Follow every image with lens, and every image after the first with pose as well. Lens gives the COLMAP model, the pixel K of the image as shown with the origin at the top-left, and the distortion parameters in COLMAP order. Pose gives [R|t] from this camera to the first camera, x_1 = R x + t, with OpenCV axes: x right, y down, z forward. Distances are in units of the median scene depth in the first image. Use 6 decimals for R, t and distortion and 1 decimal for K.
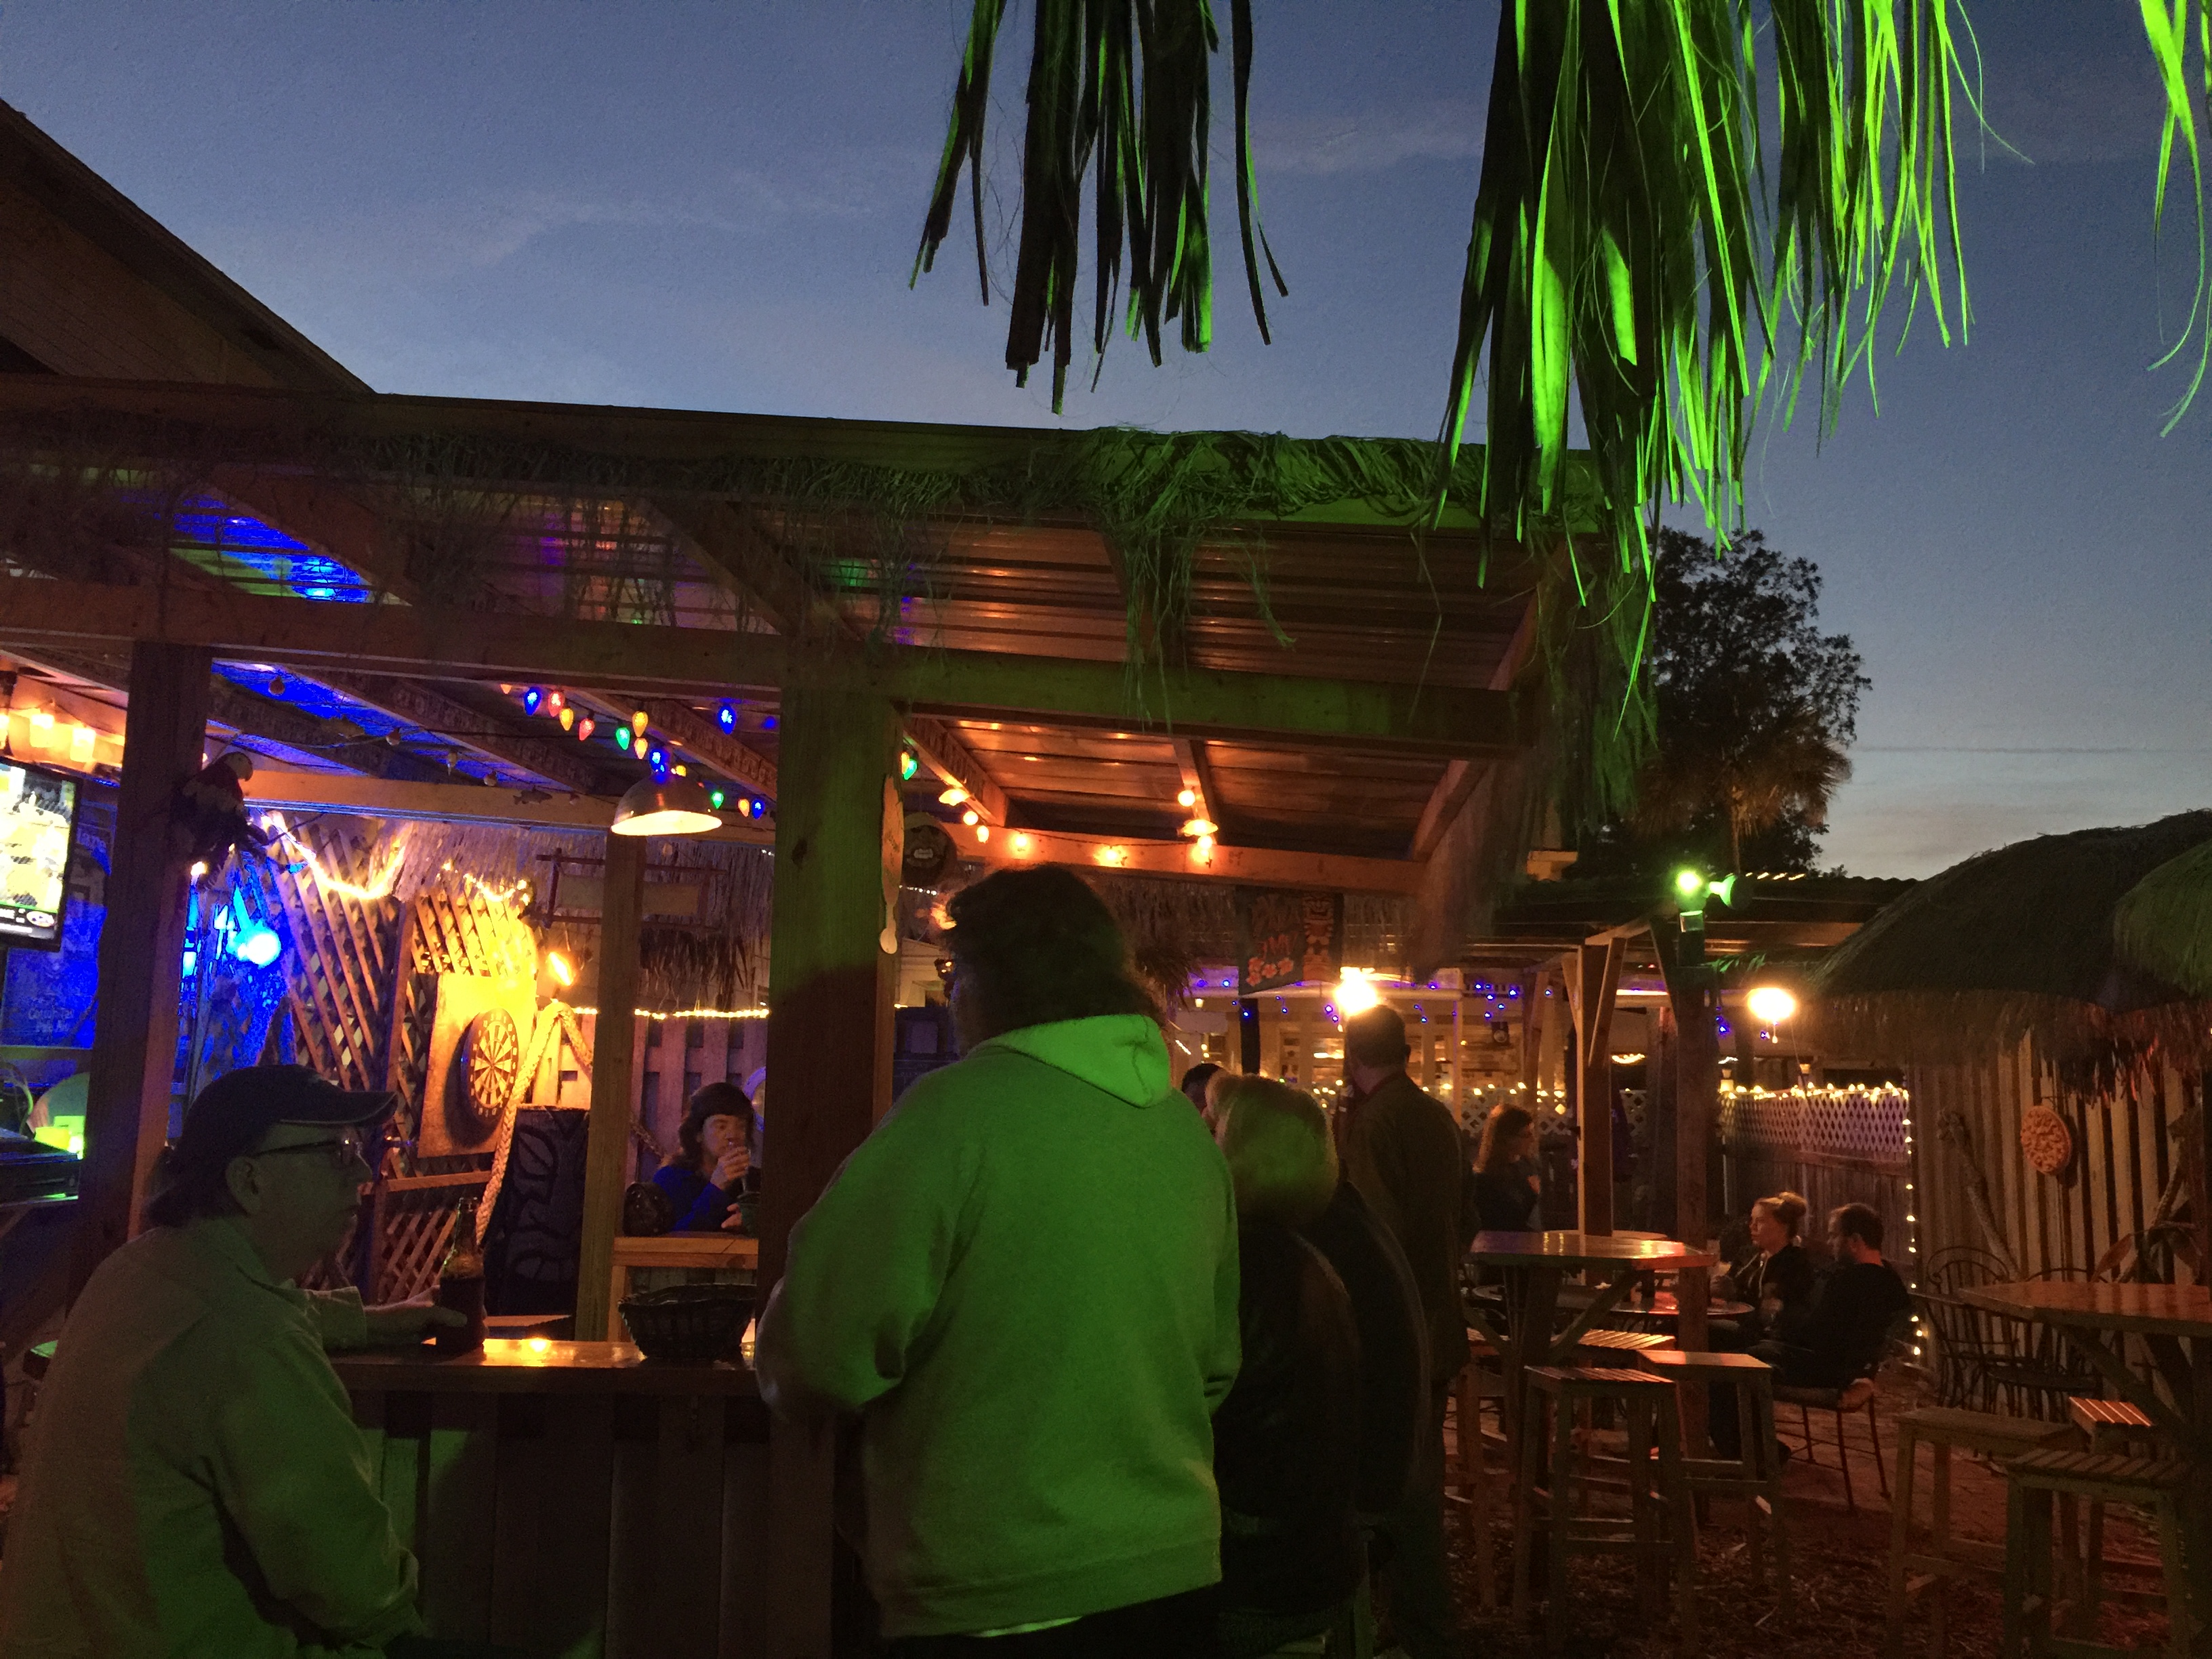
lens RADIAL K [[1865.4, 0, 1106.0], [0, 1865.4, 829.5], [0, 0, 1]] dist [0.007193, 0.004090]
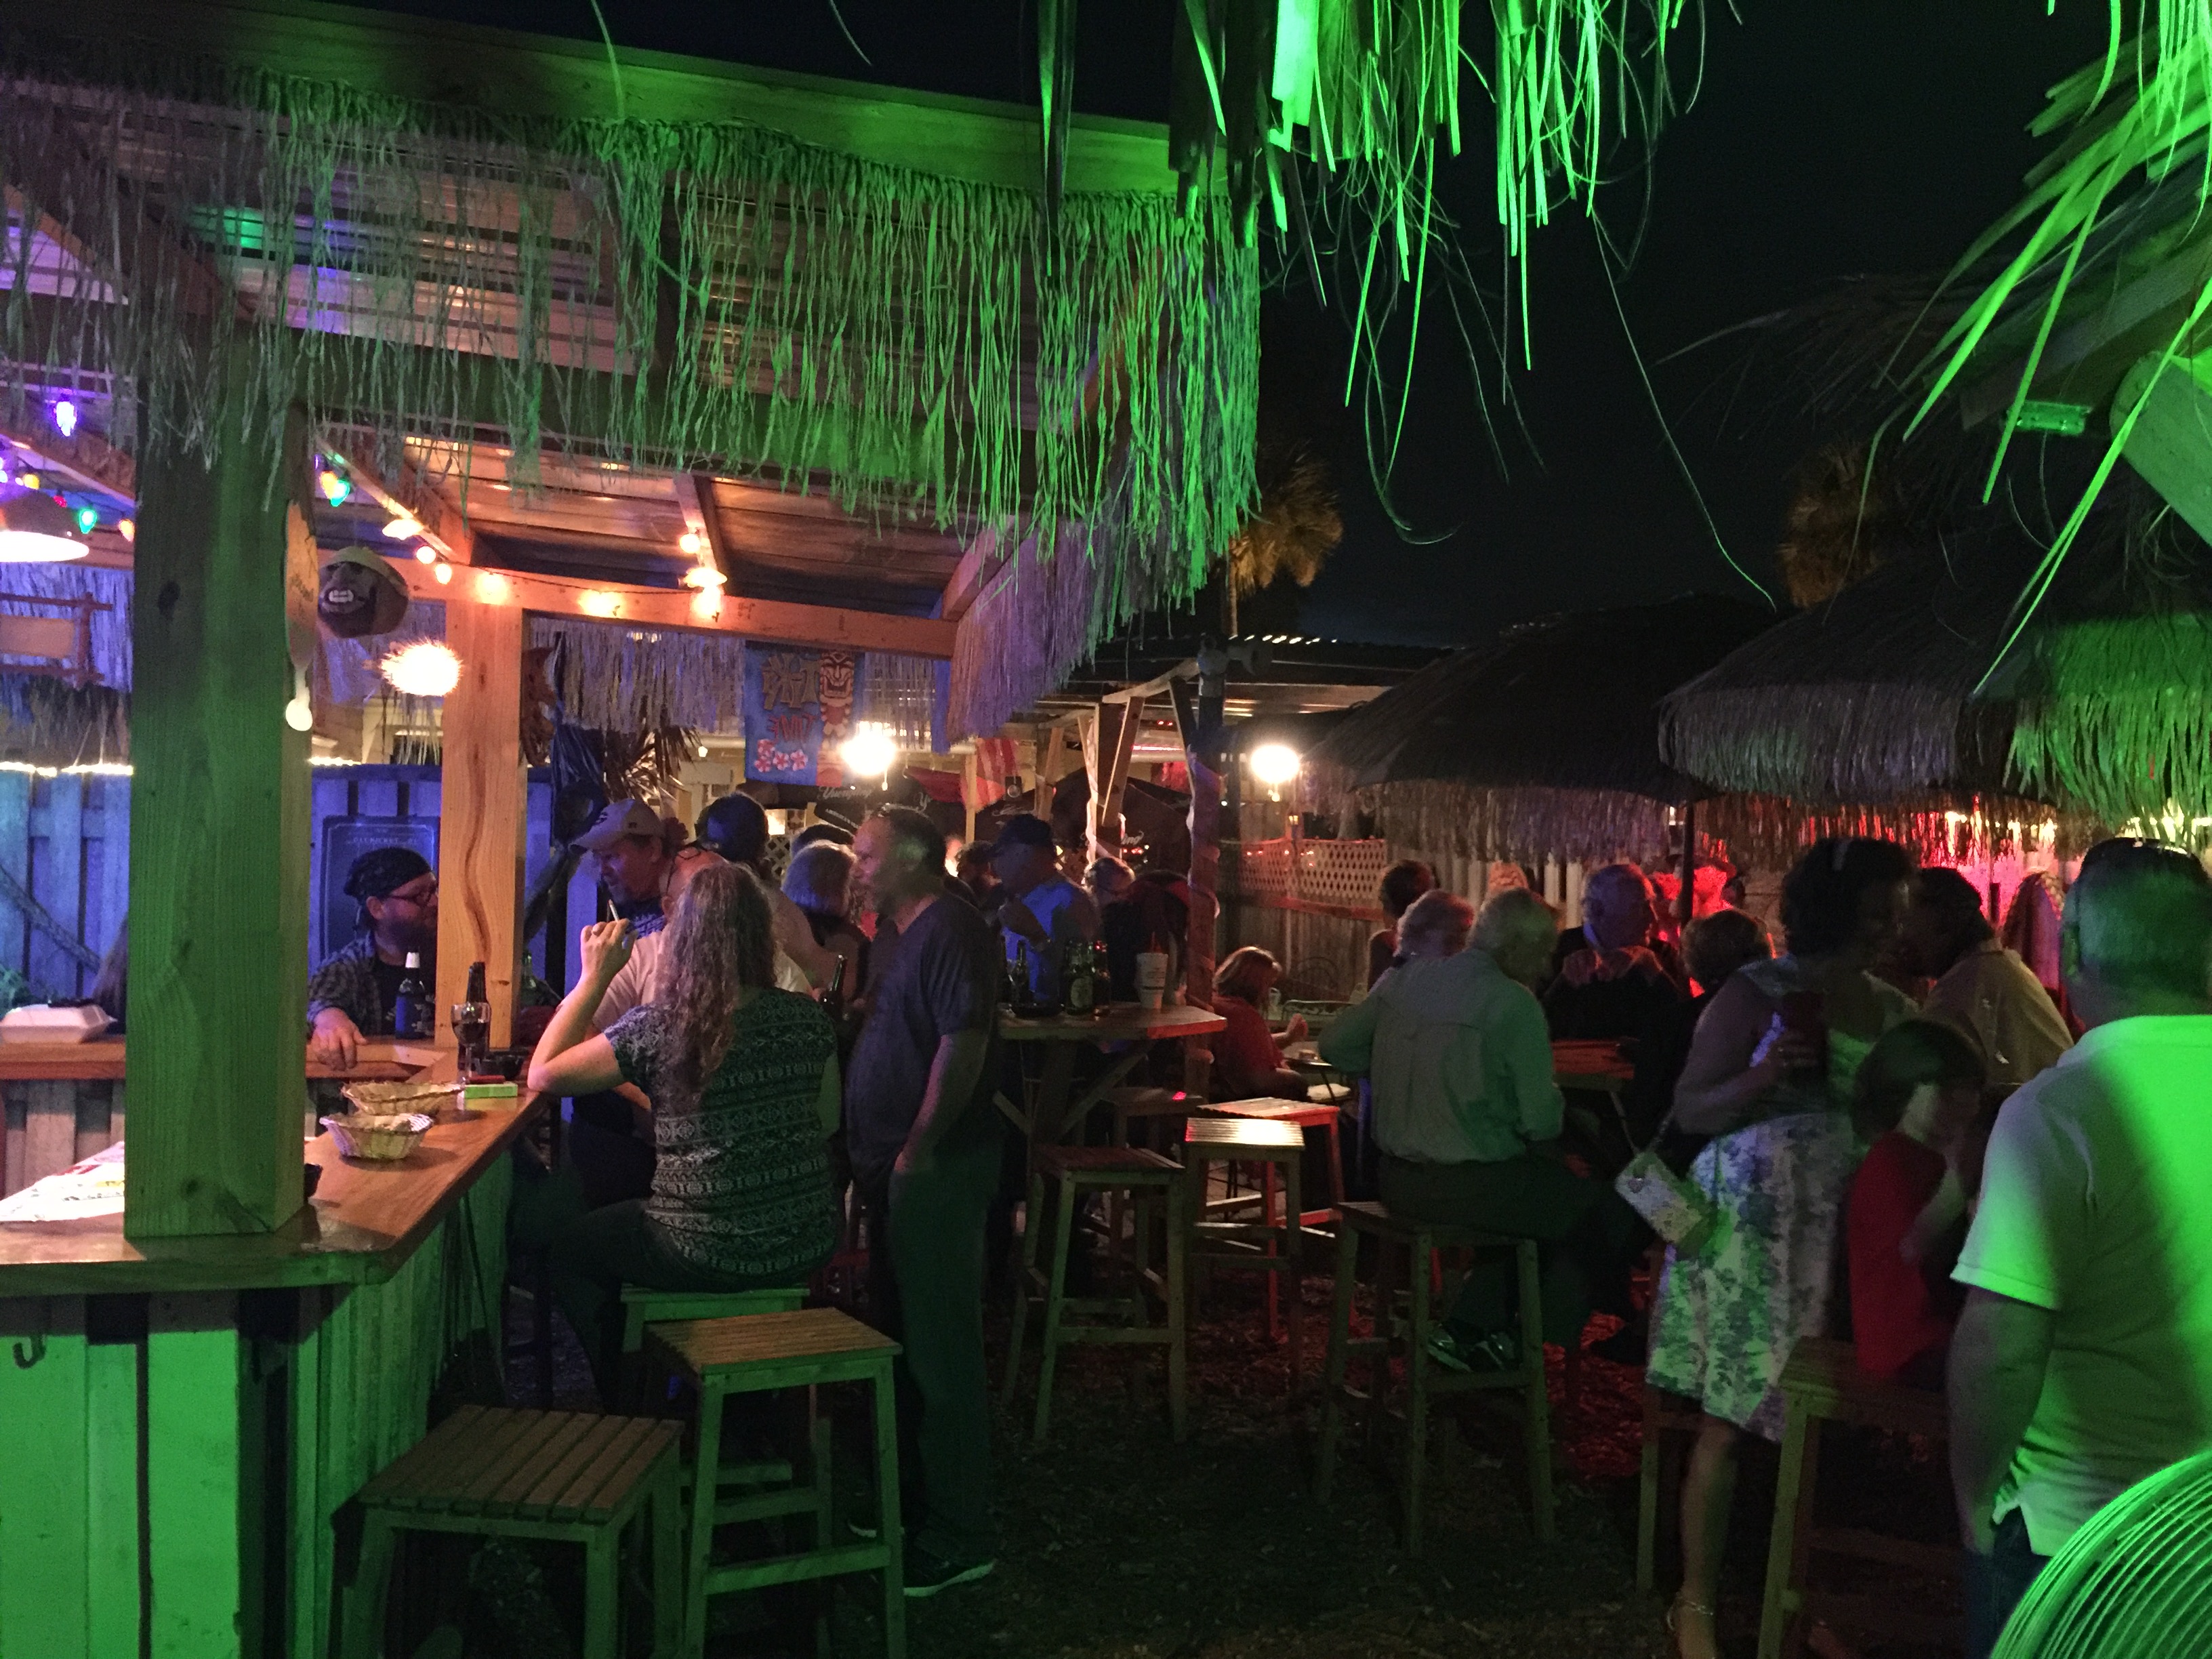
lens RADIAL K [[1858.1, 0, 1108.8], [0, 1858.1, 783.1], [0, 0, 1]] dist [-0.004428, -0.007797]
pose [[0.965133, 0.007803, 0.261642, 0.006198], [-0.037500, 0.993367, 0.108703, -0.006340], [-0.259058, -0.114725, 0.959024, 0.108439]]
